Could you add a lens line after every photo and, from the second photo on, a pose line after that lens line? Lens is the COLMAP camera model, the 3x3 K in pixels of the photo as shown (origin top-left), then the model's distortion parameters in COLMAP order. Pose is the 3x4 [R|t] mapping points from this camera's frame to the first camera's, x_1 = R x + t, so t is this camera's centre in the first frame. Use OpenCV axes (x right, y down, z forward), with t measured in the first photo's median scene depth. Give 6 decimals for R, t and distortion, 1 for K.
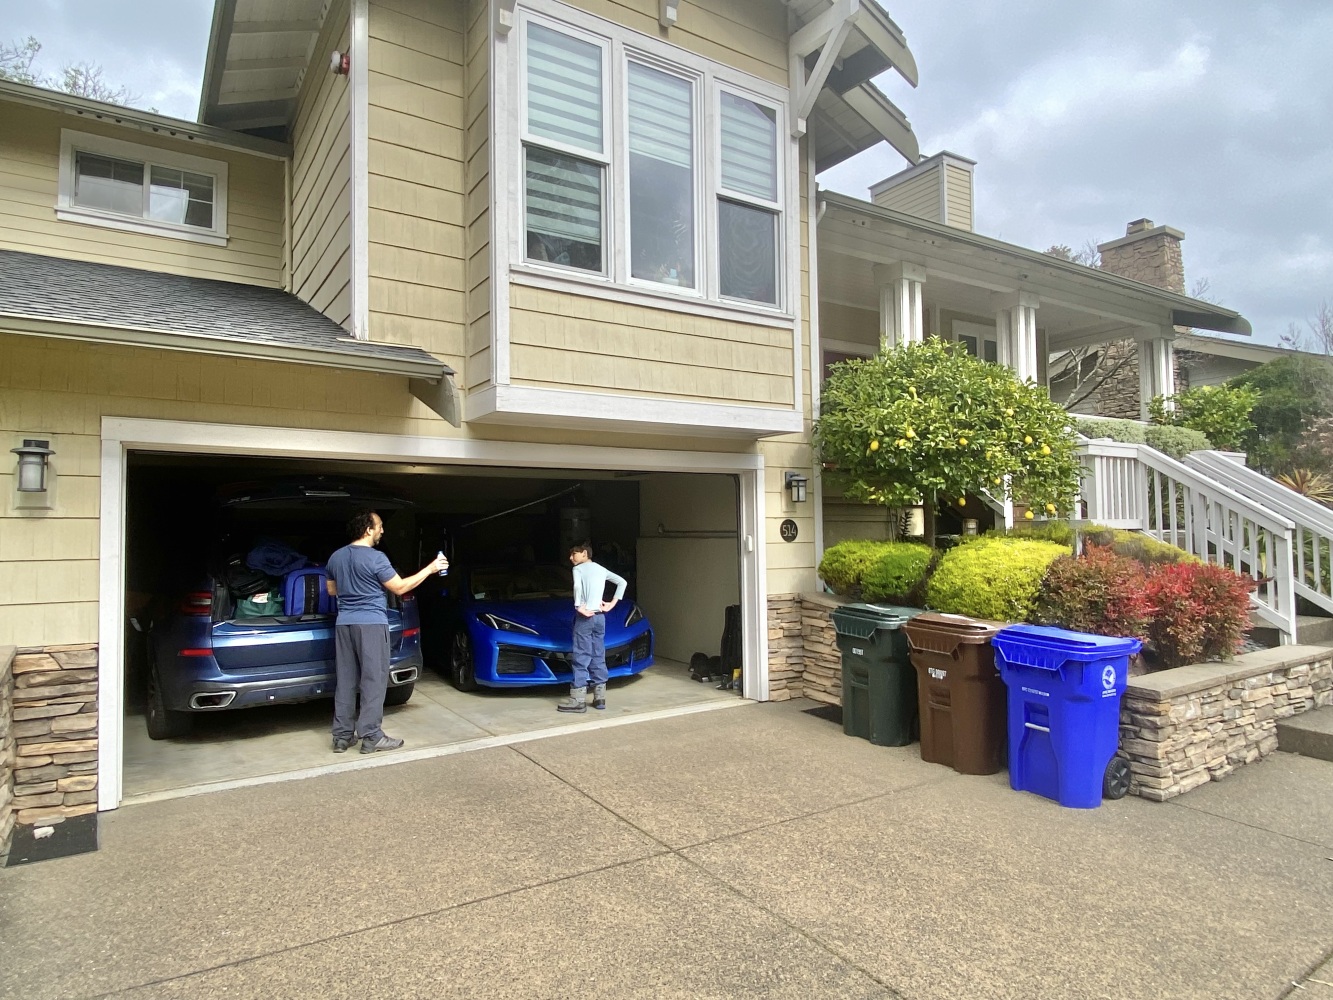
lens RADIAL K [[802.0, 0, 660.8], [0, 802.0, 500.4], [0, 0, 1]] dist [0.021781, -0.021781]
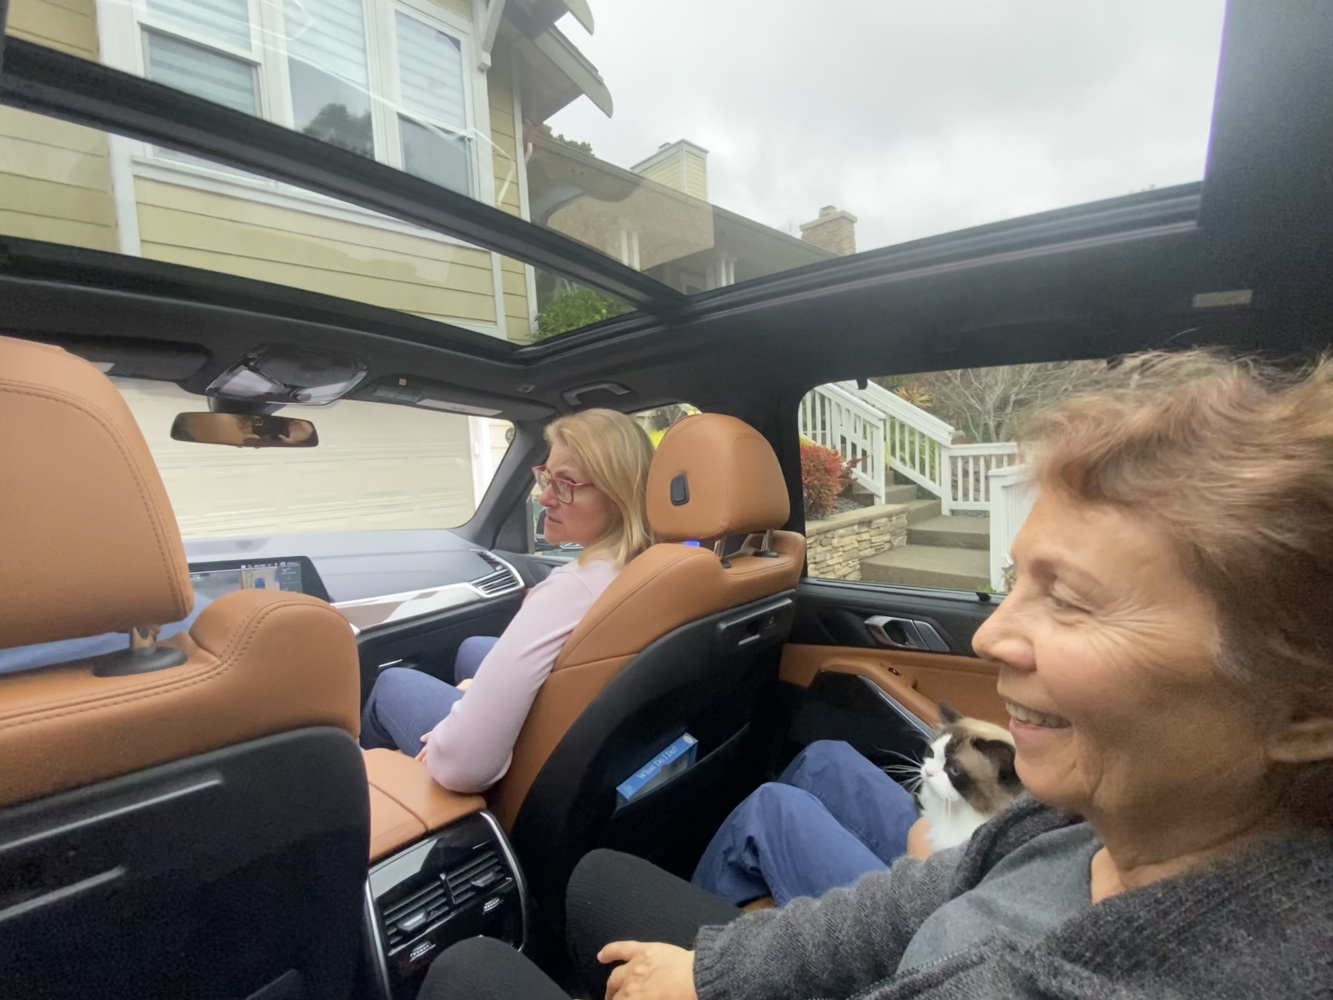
lens RADIAL K [[594.8, 0, 658.4], [0, 594.8, 506.2], [0, 0, 1]] dist [-0.005264, -0.001460]
pose [[0.975510, -0.059009, 0.211890, 0.205582], [0.032922, 0.991661, 0.124598, 0.044854], [-0.217476, -0.114571, 0.969318, 0.108710]]
